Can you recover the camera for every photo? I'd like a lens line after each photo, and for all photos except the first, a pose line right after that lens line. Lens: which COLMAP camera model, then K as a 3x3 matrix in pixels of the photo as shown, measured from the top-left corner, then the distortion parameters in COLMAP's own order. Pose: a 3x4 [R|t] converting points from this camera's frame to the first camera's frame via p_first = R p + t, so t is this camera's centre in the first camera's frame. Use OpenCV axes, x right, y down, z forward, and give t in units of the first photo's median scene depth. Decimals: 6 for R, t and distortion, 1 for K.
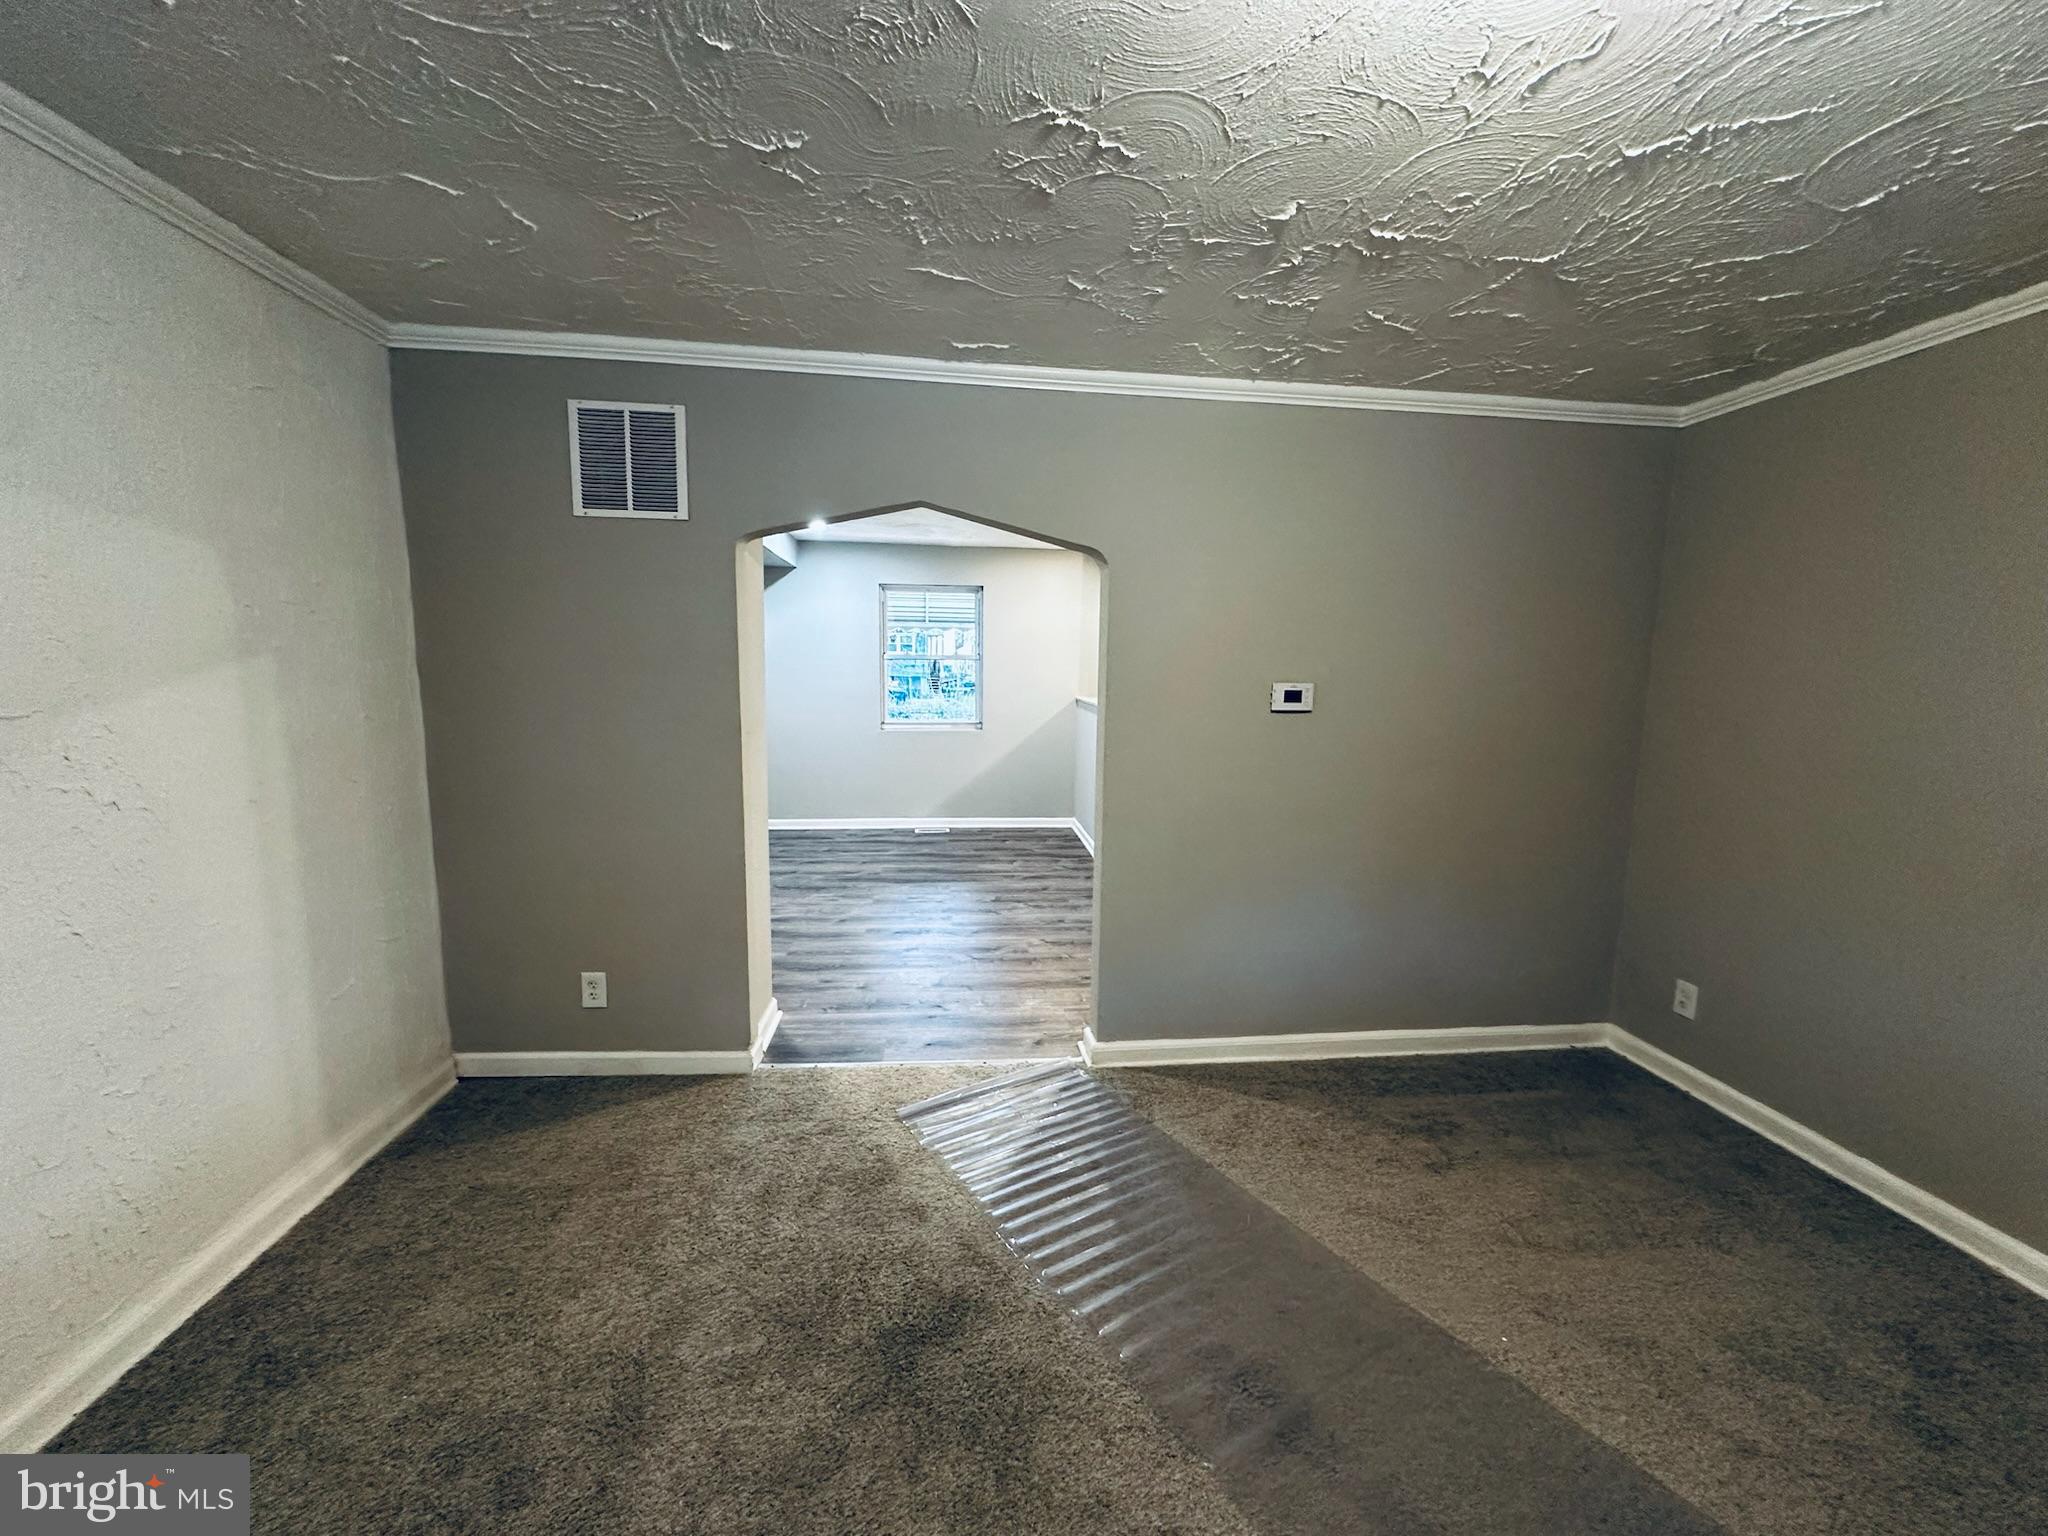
lens RADIAL K [[812.5, 0, 1025.1], [0, 812.5, 768.5], [0, 0, 1]] dist [-0.002679, 0.000244]
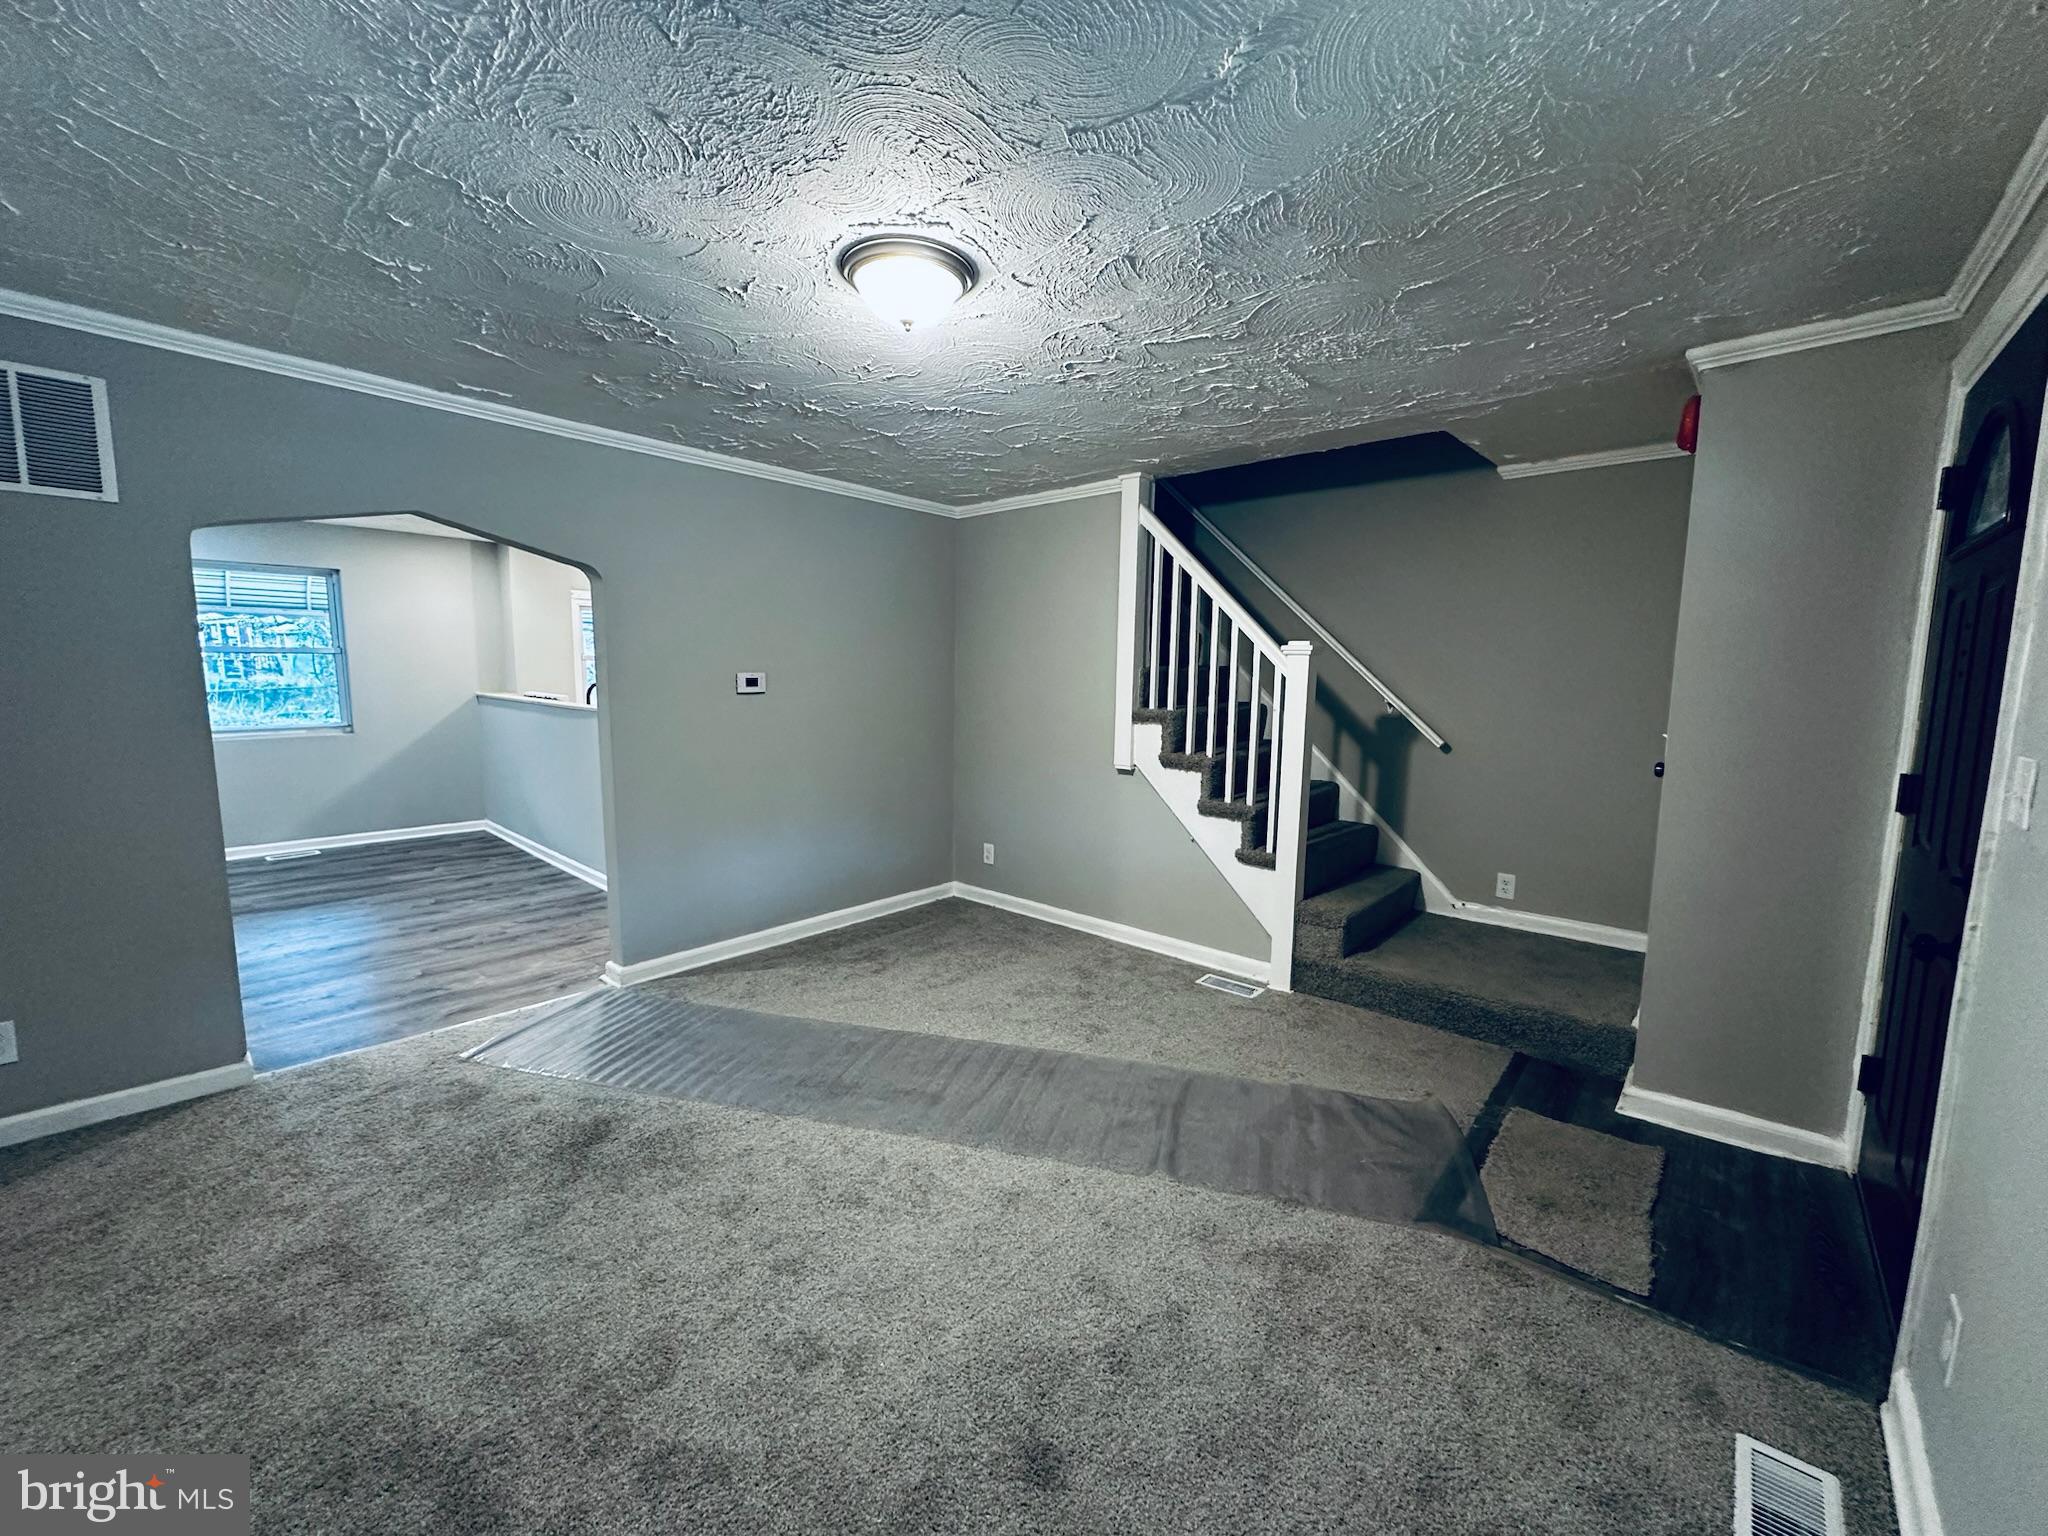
lens RADIAL K [[812.5, 0, 1026.1], [0, 812.5, 768.0], [0, 0, 1]] dist [-0.002679, 0.000244]
pose [[0.734913, -0.088749, 0.672329, -0.225896], [0.084878, 0.995641, 0.038649, 0.035940], [-0.672829, 0.028663, 0.739242, -0.279463]]
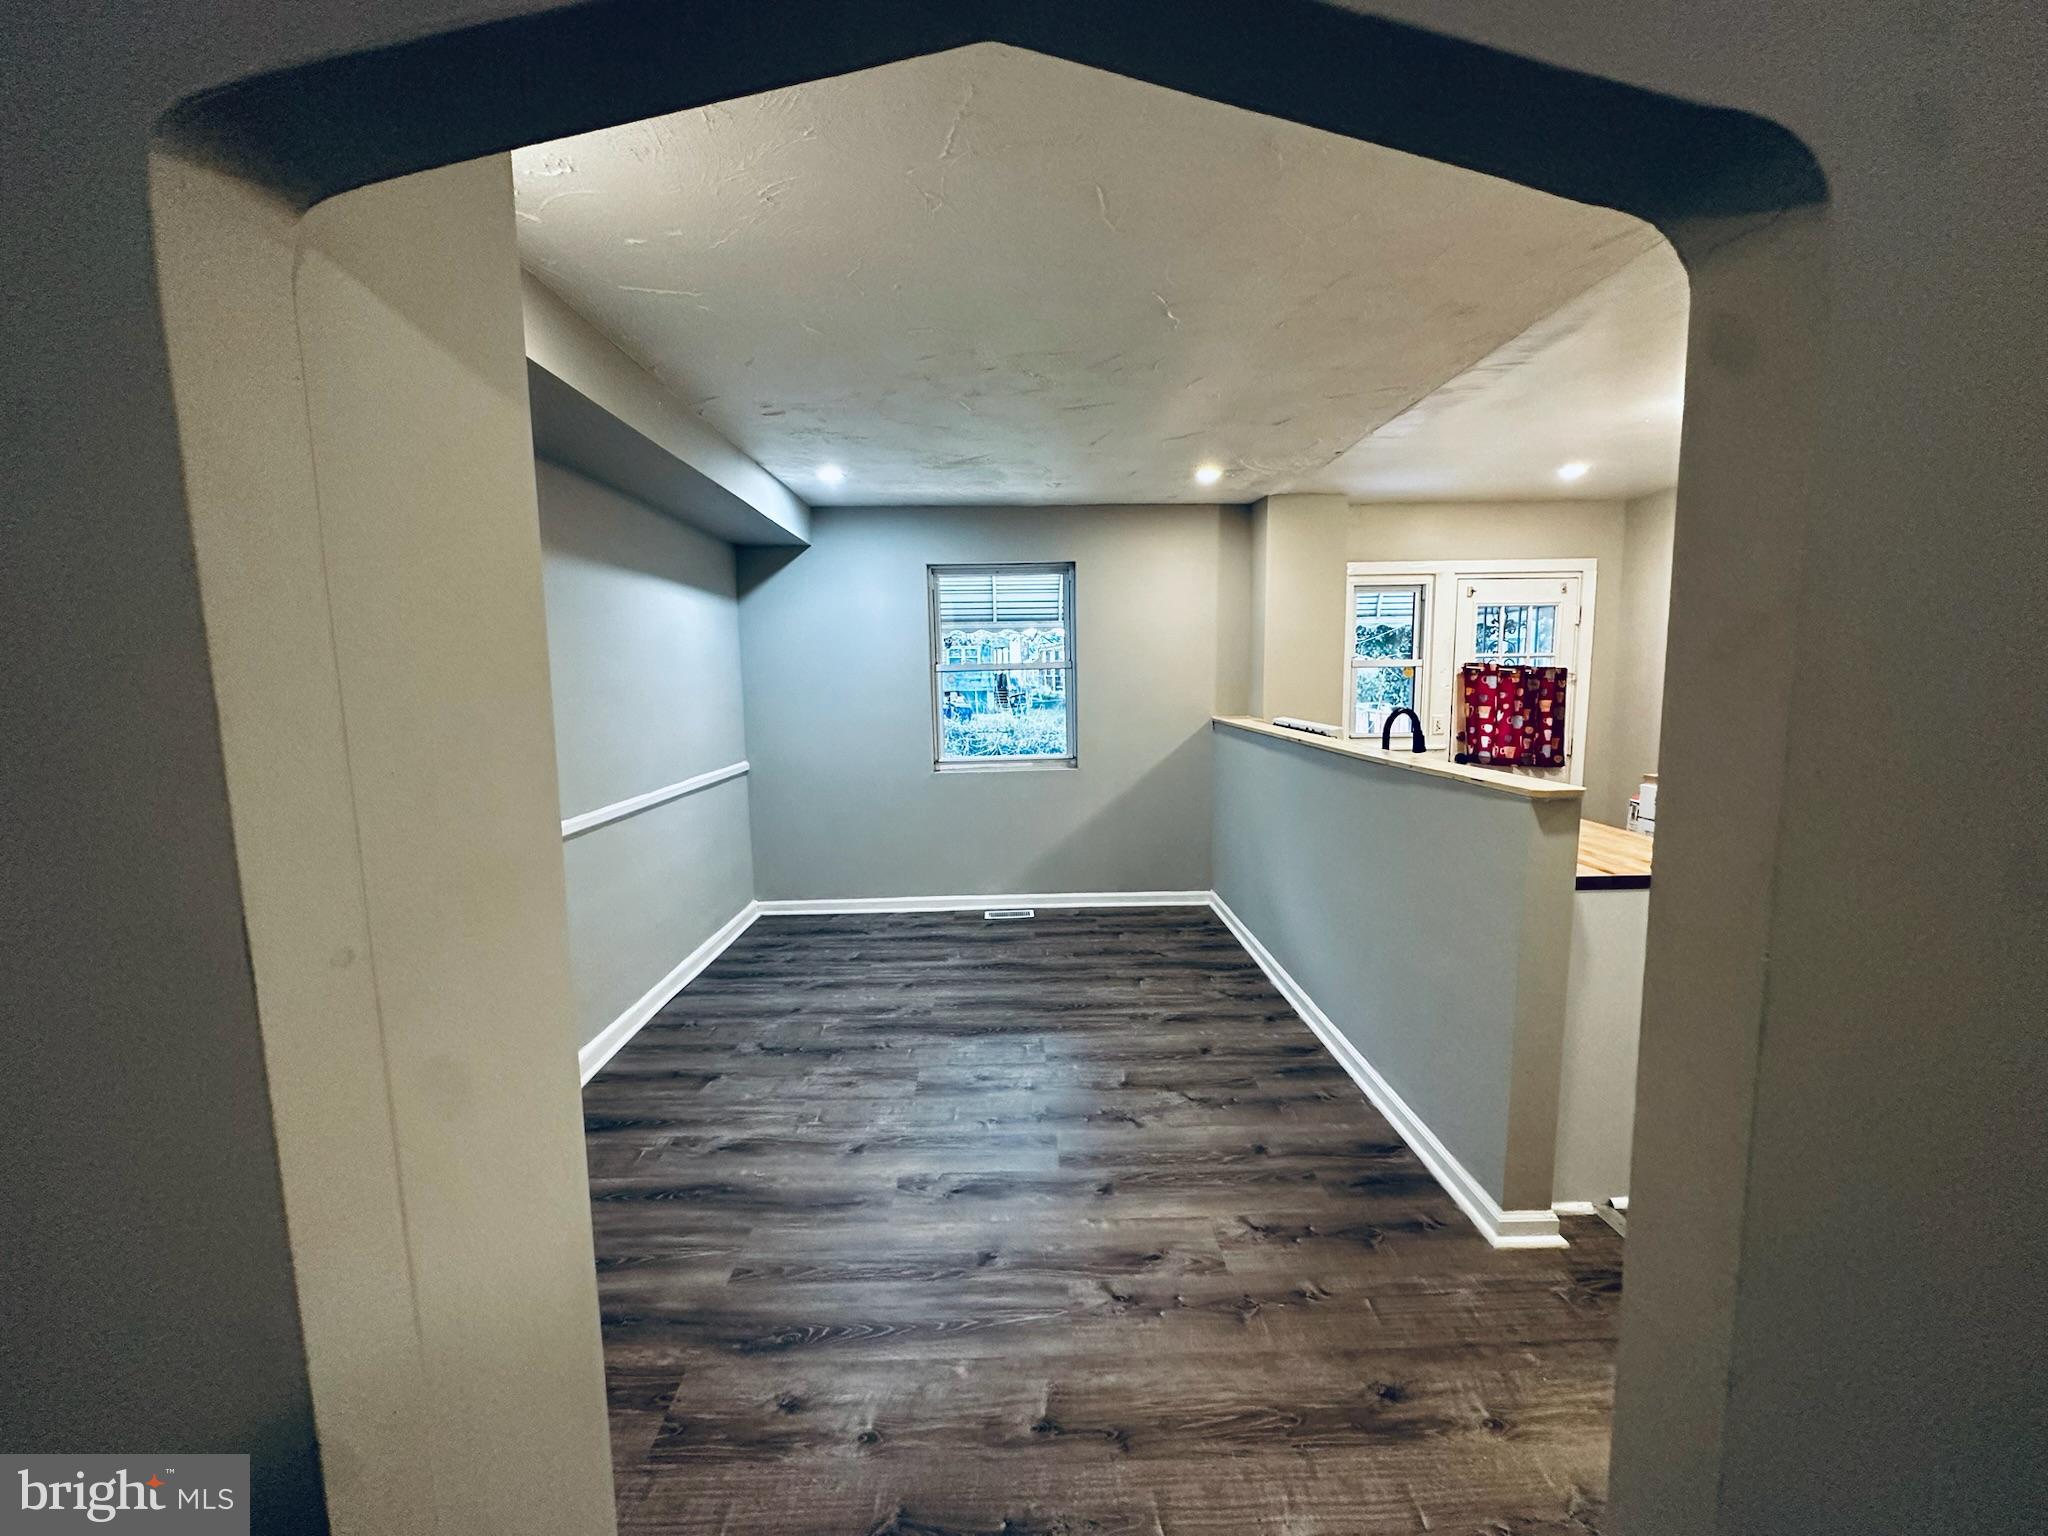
lens RADIAL K [[812.5, 0, 1021.8], [0, 812.5, 767.6], [0, 0, 1]] dist [-0.002679, 0.000244]
pose [[0.995930, -0.024502, -0.086737, -0.080351], [0.023219, 0.999606, -0.015777, -0.077529], [0.087089, 0.013699, 0.996106, 0.610278]]
